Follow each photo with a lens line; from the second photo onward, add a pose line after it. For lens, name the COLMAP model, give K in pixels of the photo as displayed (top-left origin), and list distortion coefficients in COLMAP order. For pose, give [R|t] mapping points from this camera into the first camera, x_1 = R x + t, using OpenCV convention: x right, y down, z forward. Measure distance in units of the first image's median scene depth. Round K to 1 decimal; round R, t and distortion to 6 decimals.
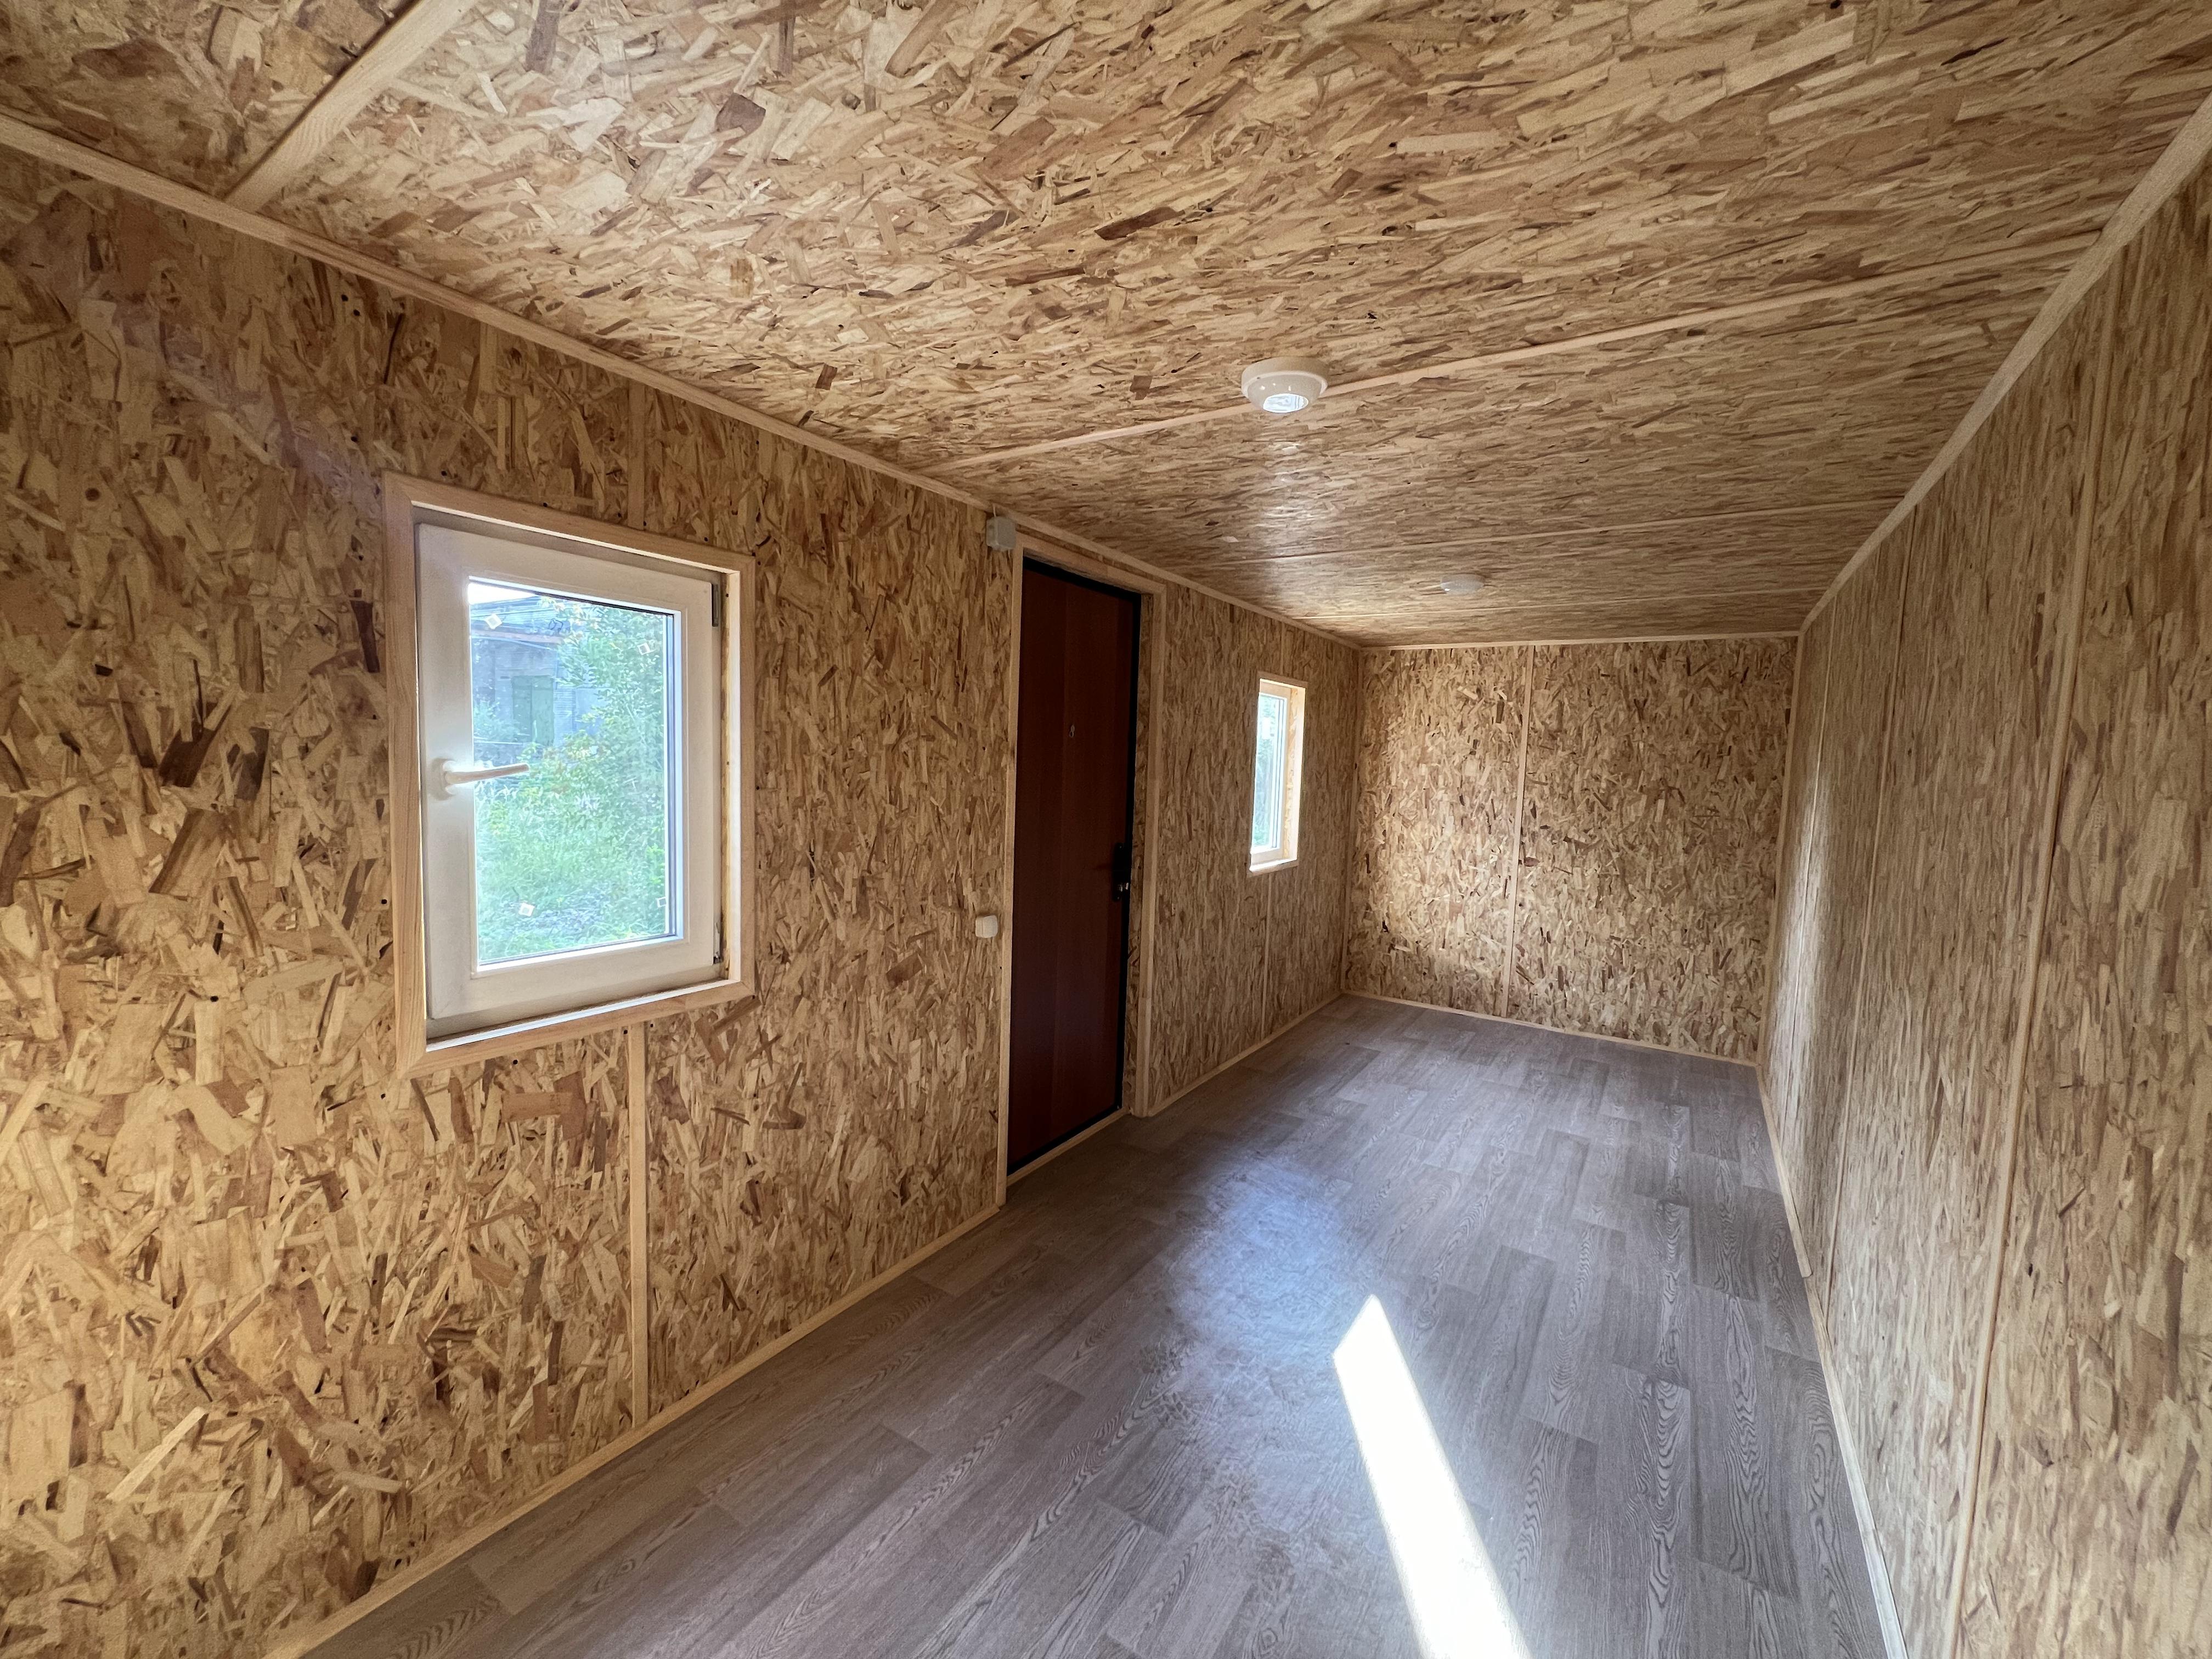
lens RADIAL K [[886.7, 0, 1106.4], [0, 886.7, 831.8], [0, 0, 1]] dist [-0.006806, 0.001346]
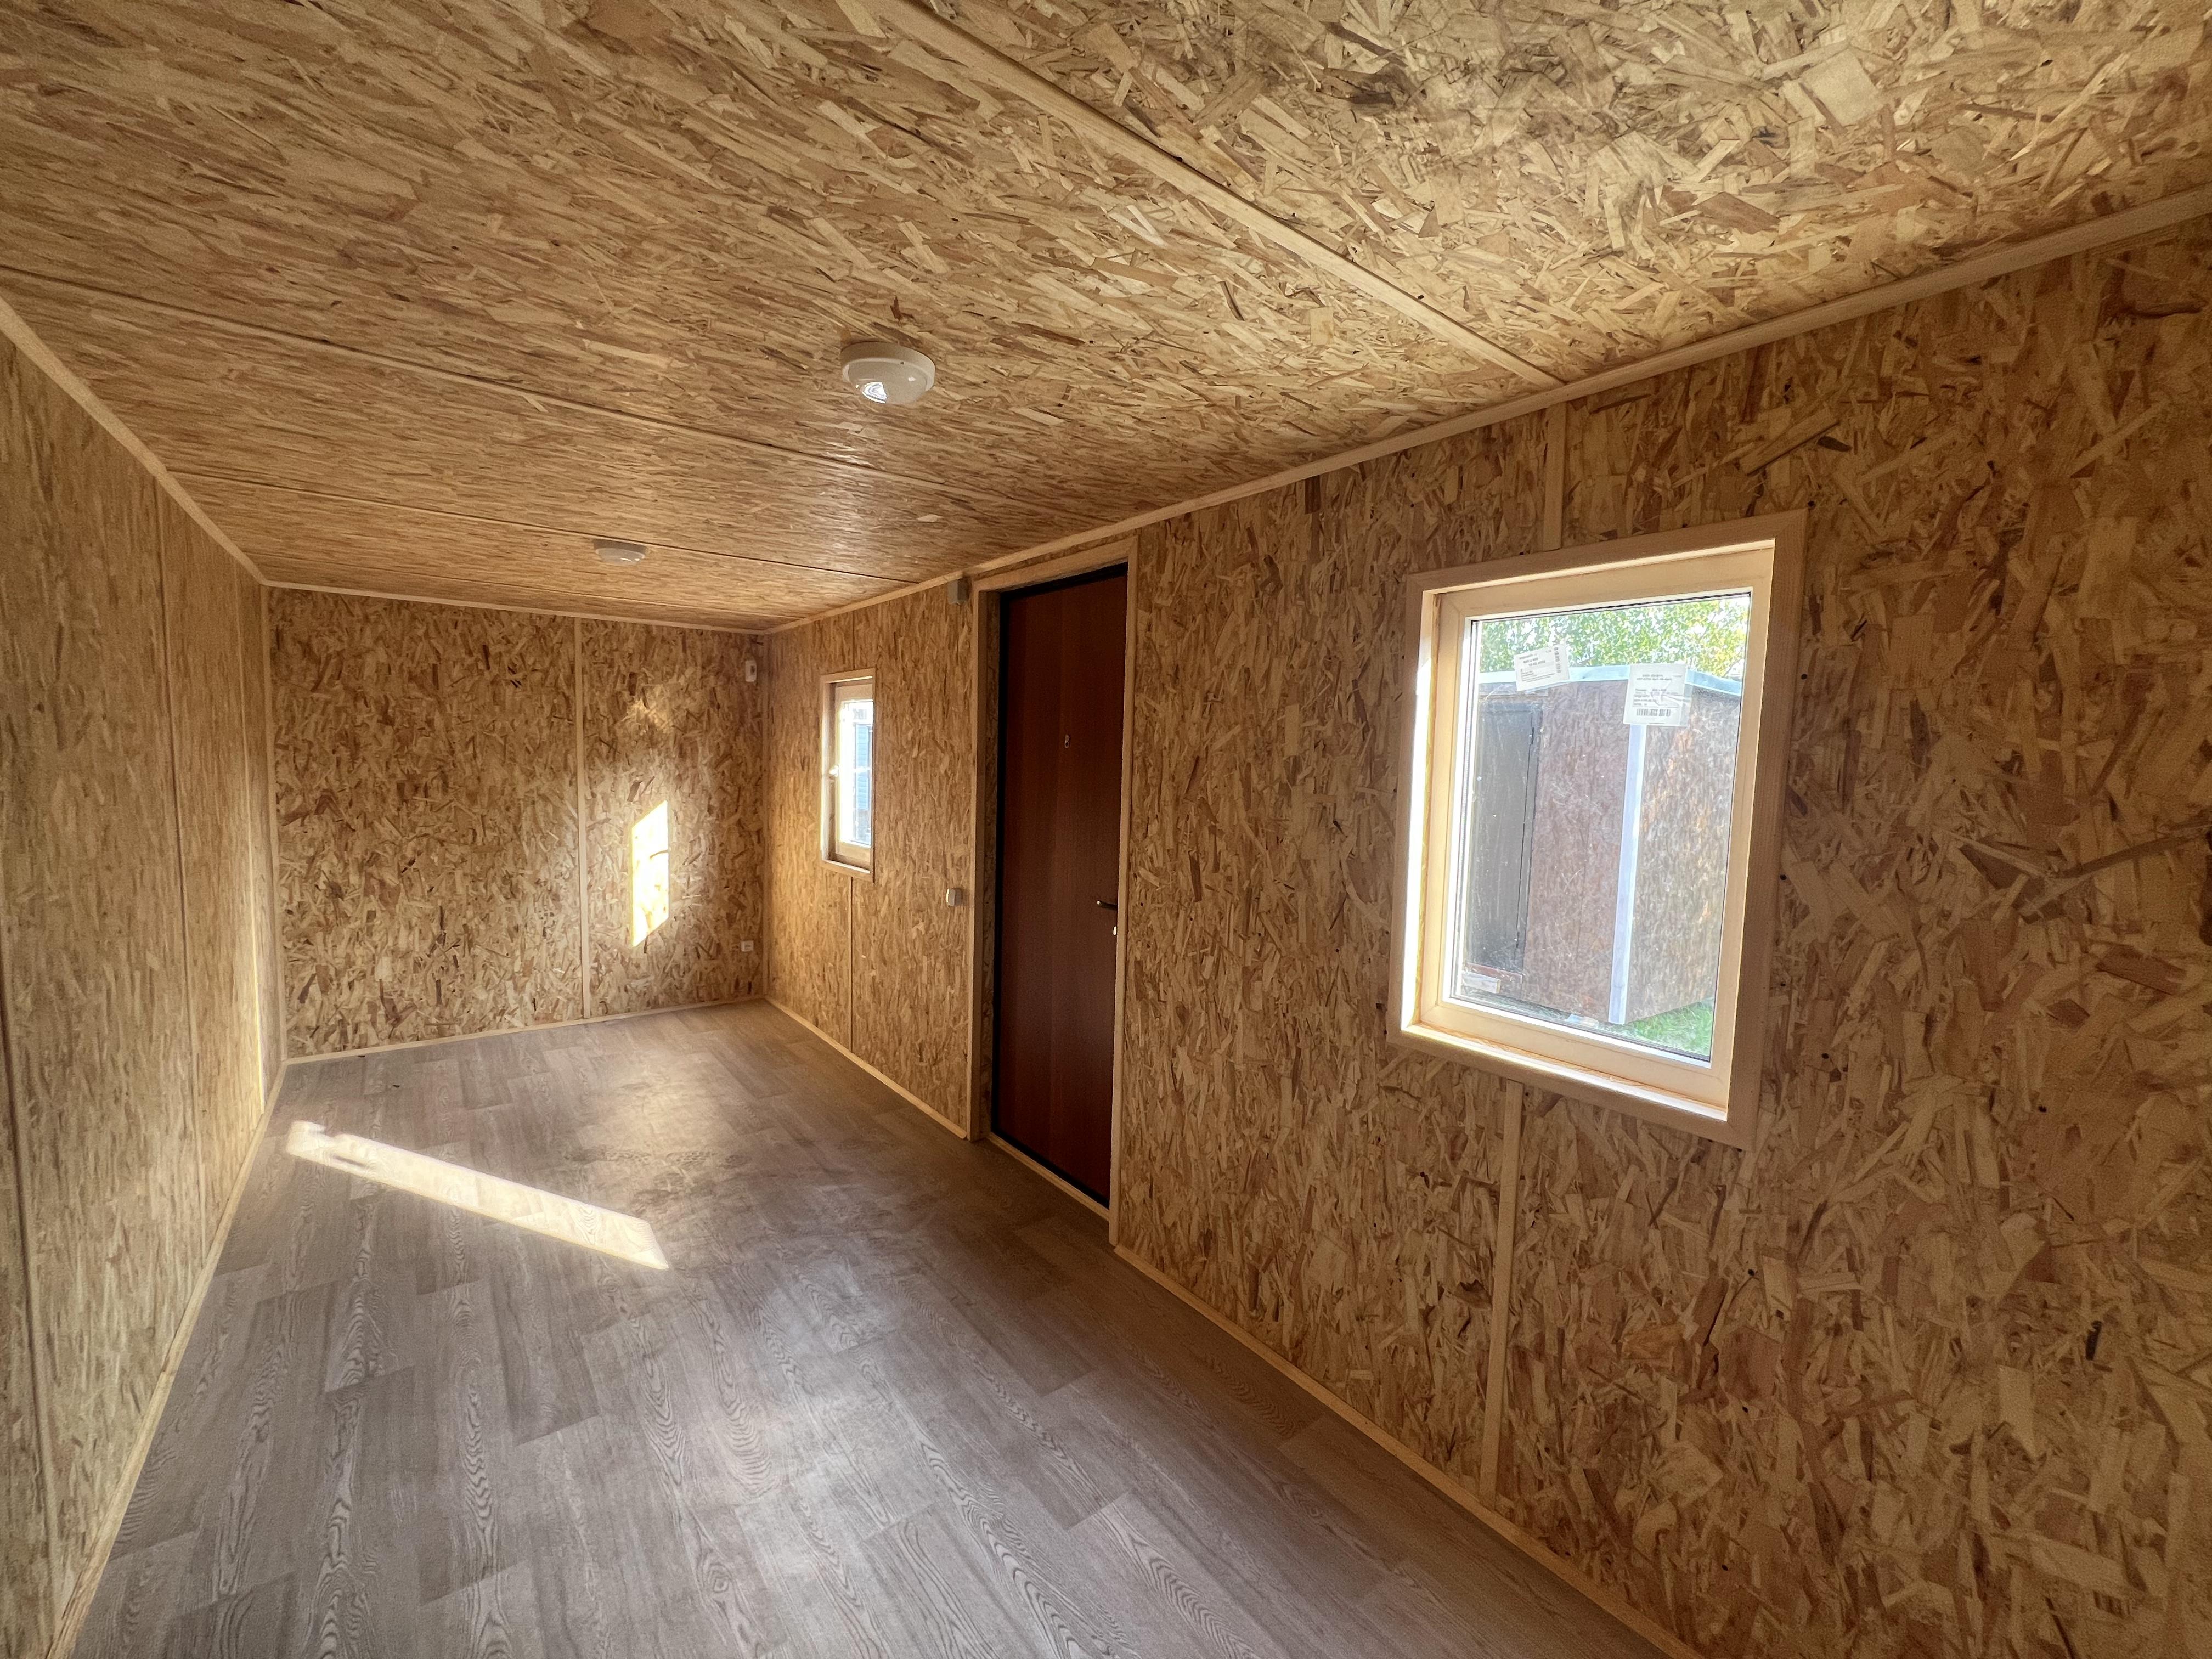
lens RADIAL K [[886.7, 0, 1103.4], [0, 886.7, 829.5], [0, 0, 1]] dist [-0.006806, 0.001346]
pose [[-0.321257, 0.035252, -0.946336, 1.003443], [-0.116782, 0.990204, 0.076531, -0.113665], [0.939764, 0.135102, -0.313993, 1.584750]]
